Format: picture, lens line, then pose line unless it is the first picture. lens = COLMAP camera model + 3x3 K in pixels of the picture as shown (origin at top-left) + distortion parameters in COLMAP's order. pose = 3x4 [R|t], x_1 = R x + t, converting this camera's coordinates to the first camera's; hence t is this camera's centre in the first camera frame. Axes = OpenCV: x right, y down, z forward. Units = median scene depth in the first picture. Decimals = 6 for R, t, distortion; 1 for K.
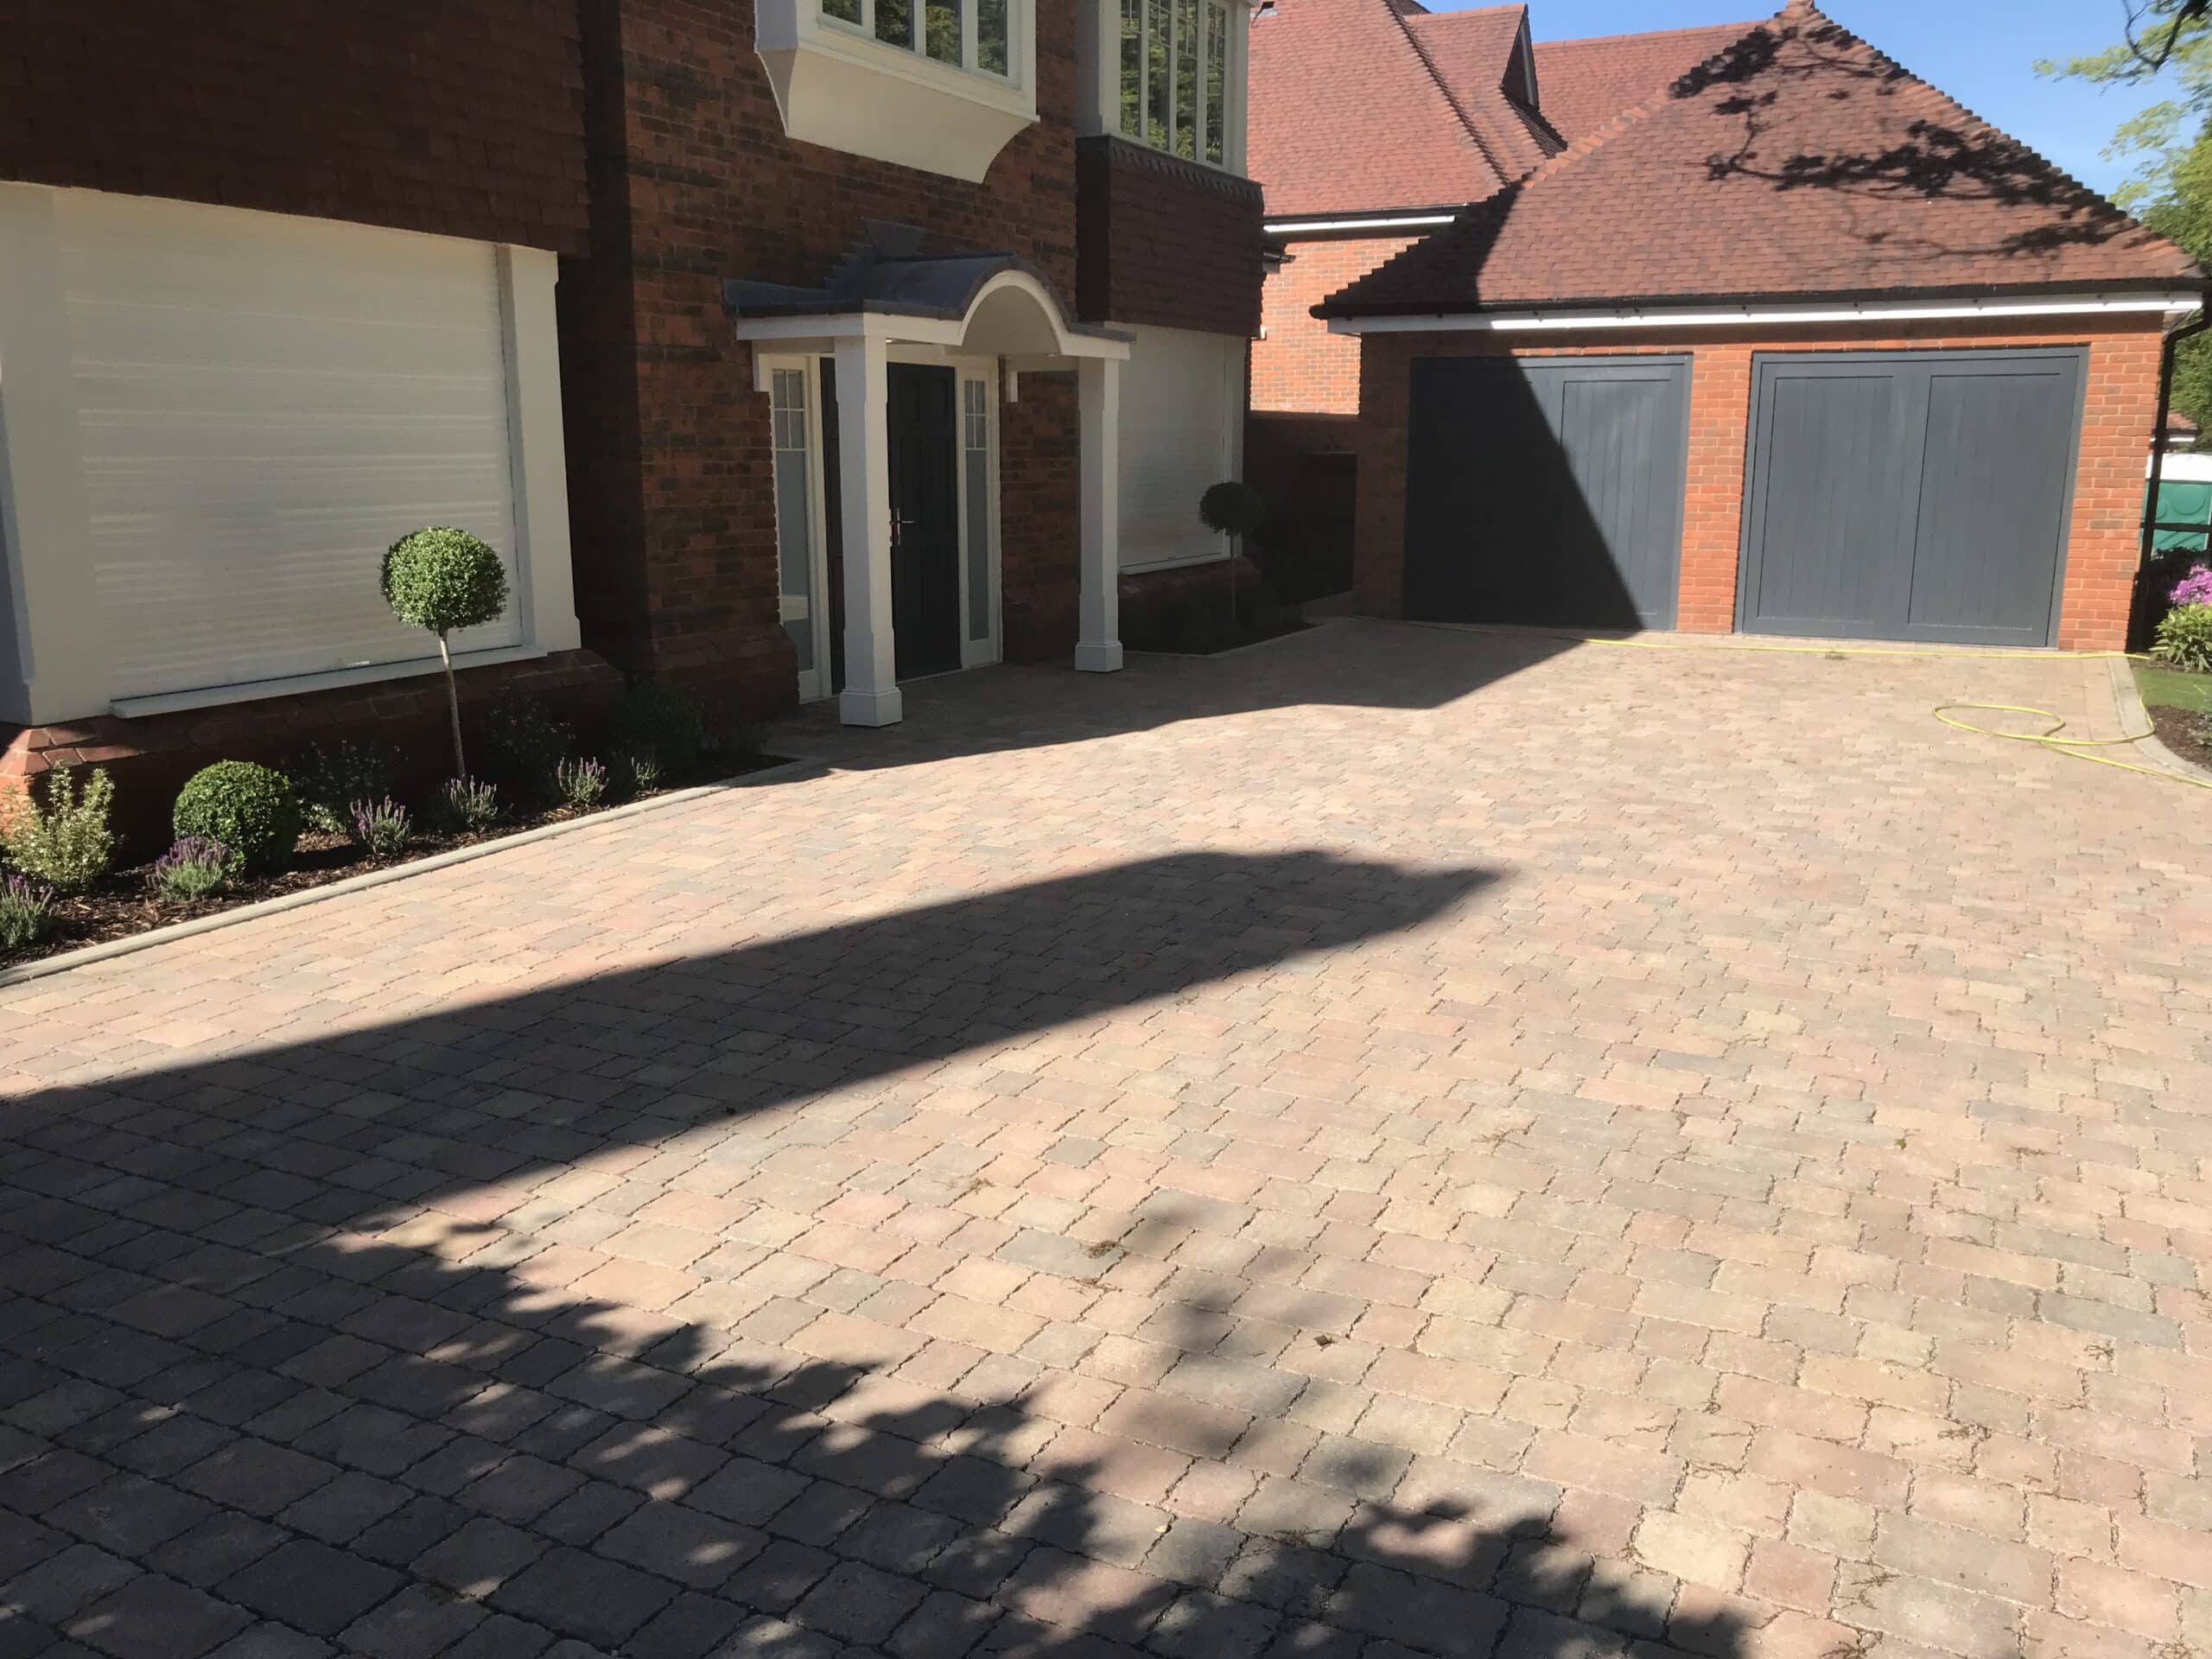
lens RADIAL K [[1865.5, 0, 1106.0], [0, 1865.5, 829.5], [0, 0, 1]] dist [0.007834, 0.077616]
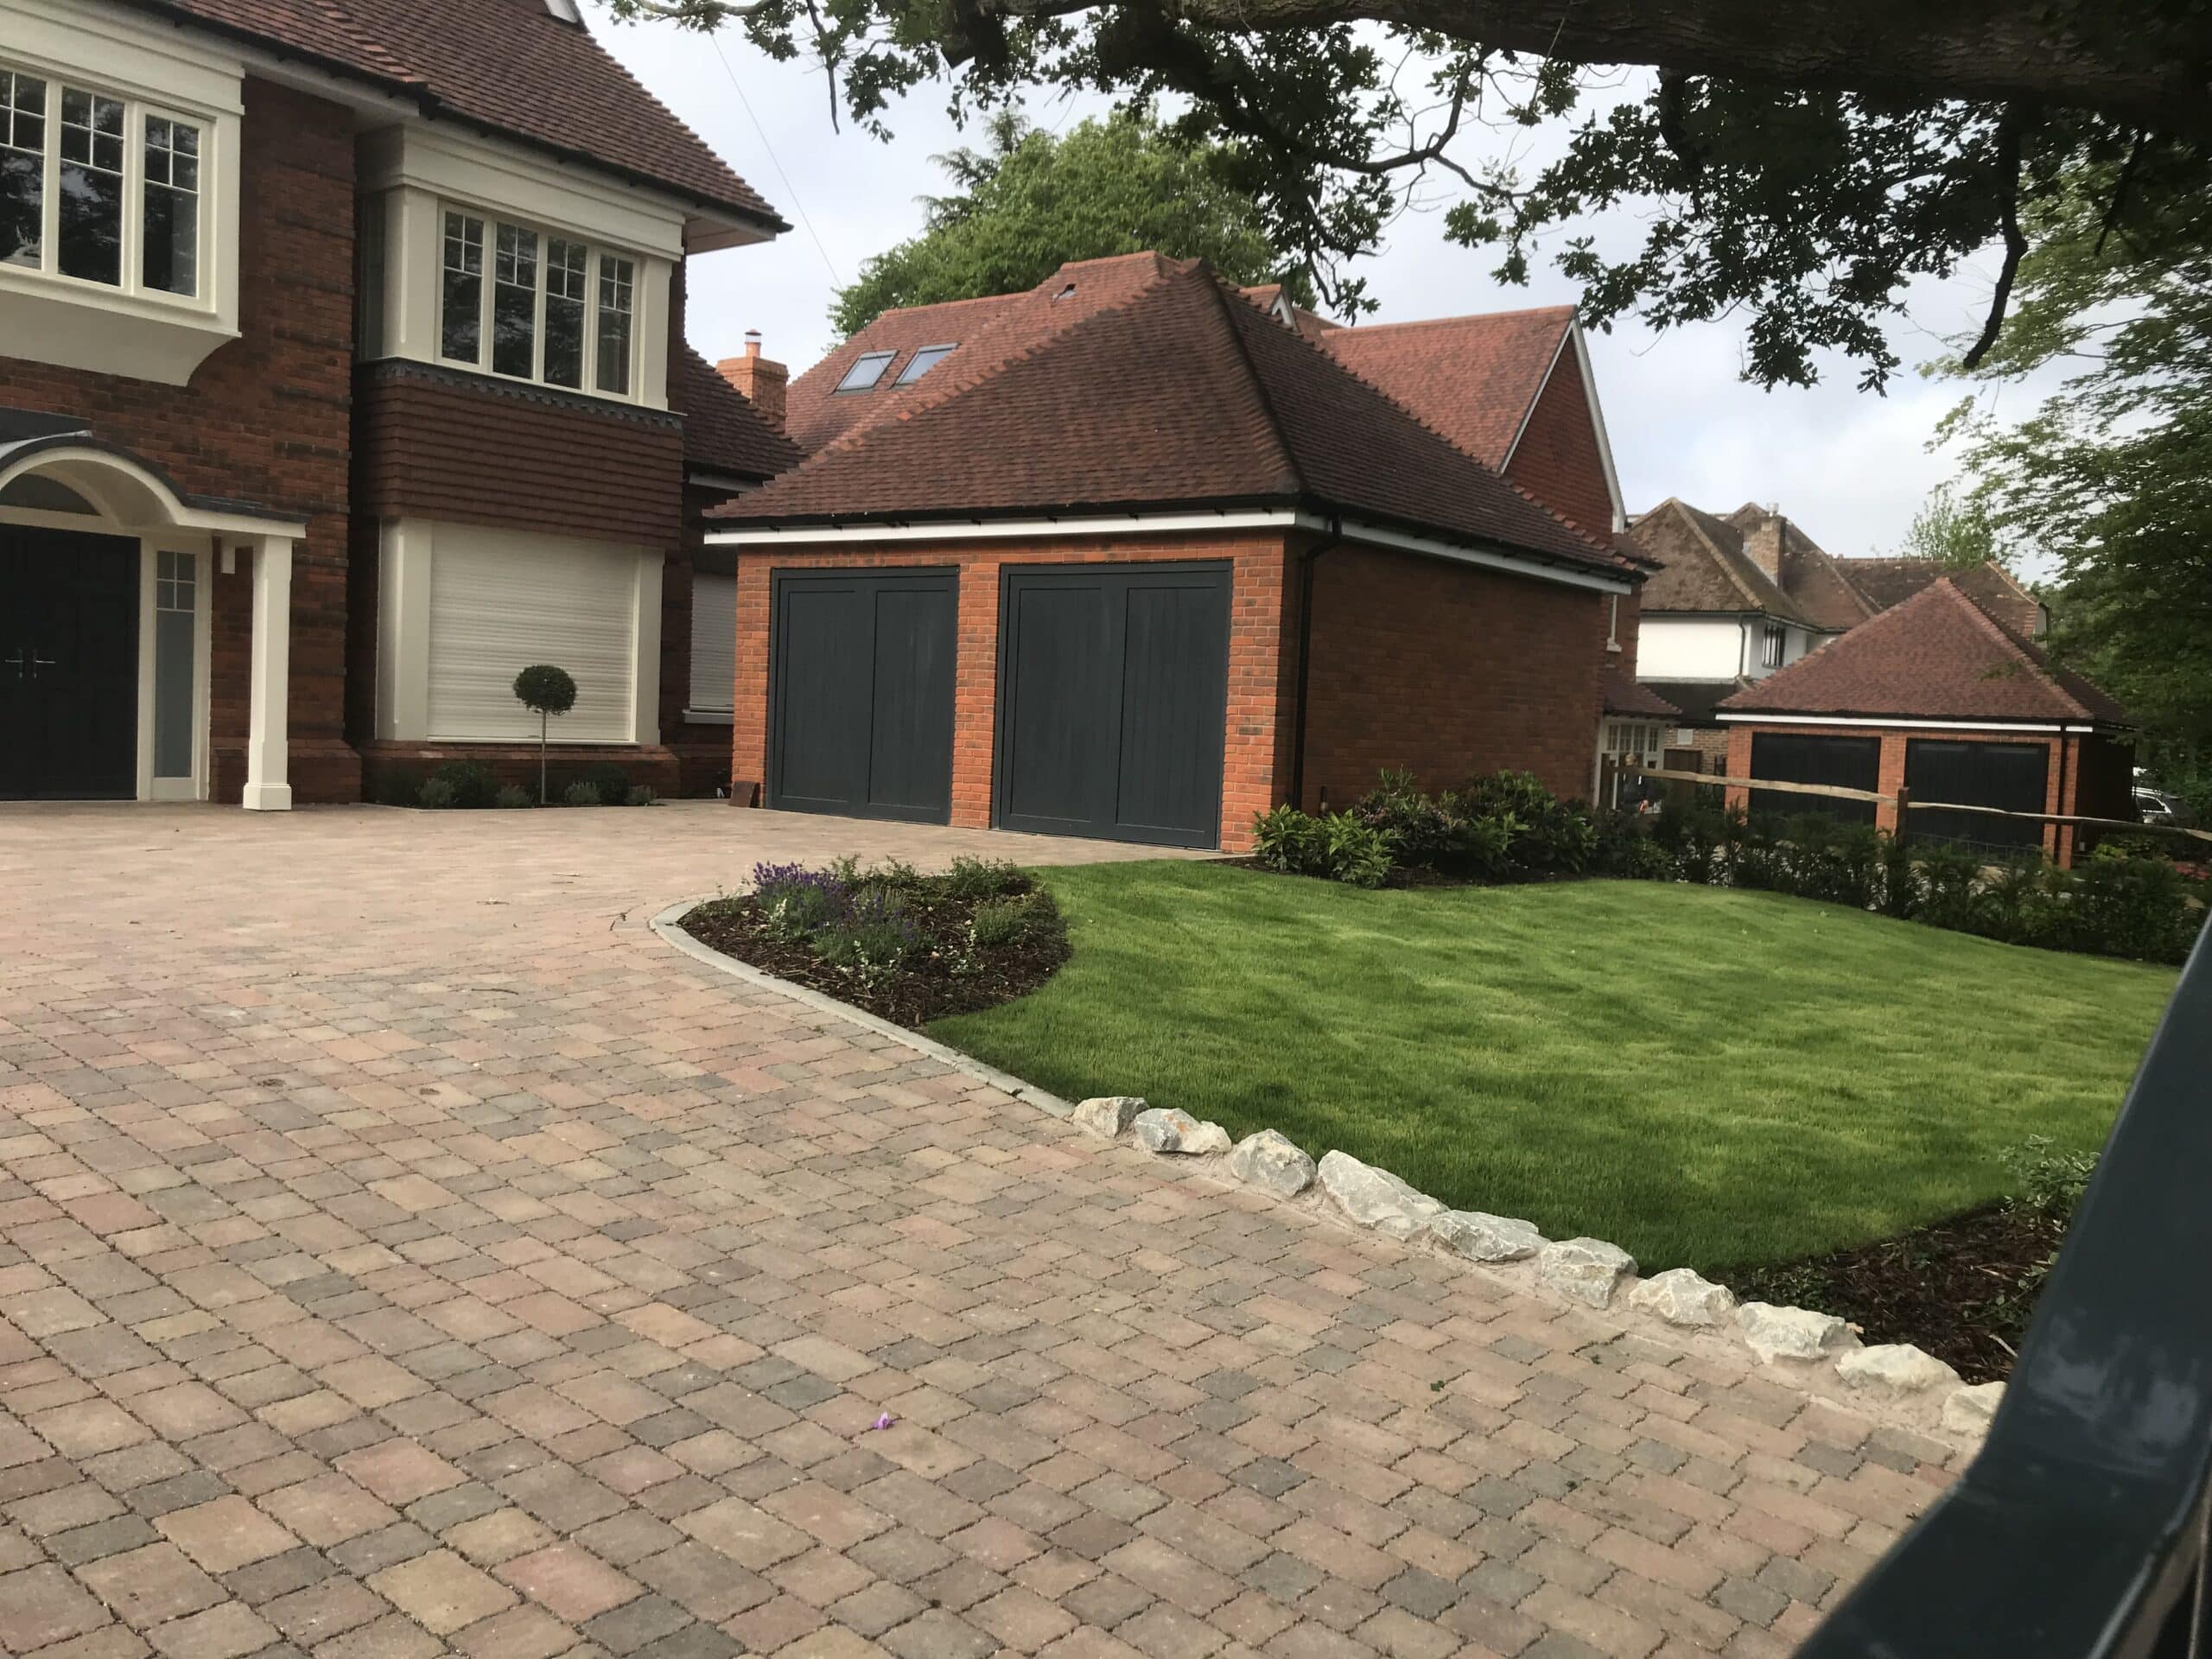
lens RADIAL K [[1865.5, 0, 1106.0], [0, 1865.5, 829.5], [0, 0, 1]] dist [0.007834, 0.077616]
pose [[0.978083, 0.051456, -0.201758, 0.663649], [-0.083348, 0.984719, -0.152913, 0.052293], [0.190806, 0.166378, 0.967425, 0.014048]]
